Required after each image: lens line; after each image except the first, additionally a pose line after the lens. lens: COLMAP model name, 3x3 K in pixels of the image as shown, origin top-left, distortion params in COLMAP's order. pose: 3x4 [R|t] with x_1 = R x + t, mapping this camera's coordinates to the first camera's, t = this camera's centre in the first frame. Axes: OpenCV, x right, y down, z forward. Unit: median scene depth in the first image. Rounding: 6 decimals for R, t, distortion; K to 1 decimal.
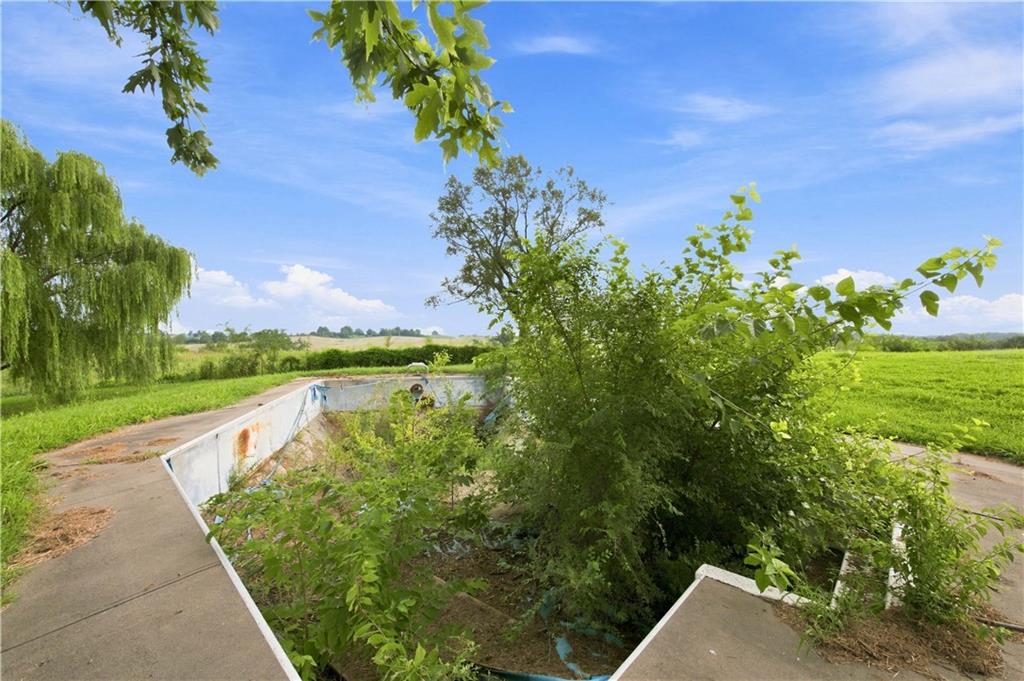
lens RADIAL K [[402.2, 0, 516.8], [0, 402.2, 343.8], [0, 0, 1]] dist [-0.001906, -0.000539]
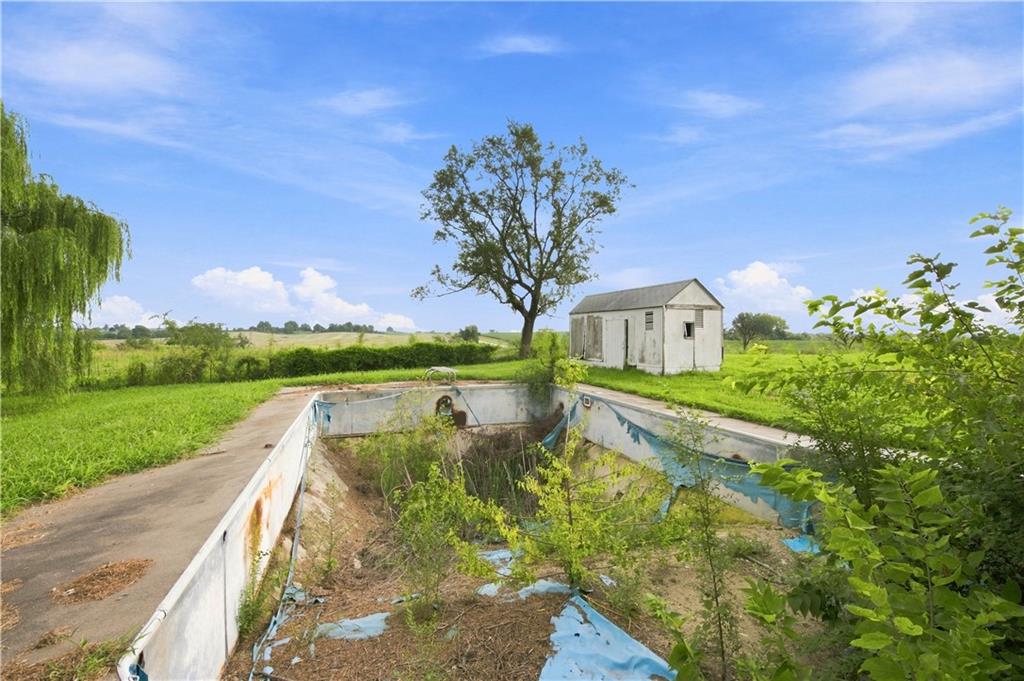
lens RADIAL K [[413.3, 0, 511.7], [0, 413.3, 327.4], [0, 0, 1]] dist [-0.001871, -0.000550]
pose [[0.995298, 0.008231, 0.096509, -0.123207], [-0.005042, 0.999435, -0.033244, -0.002603], [-0.096728, 0.032601, 0.994777, 0.125988]]
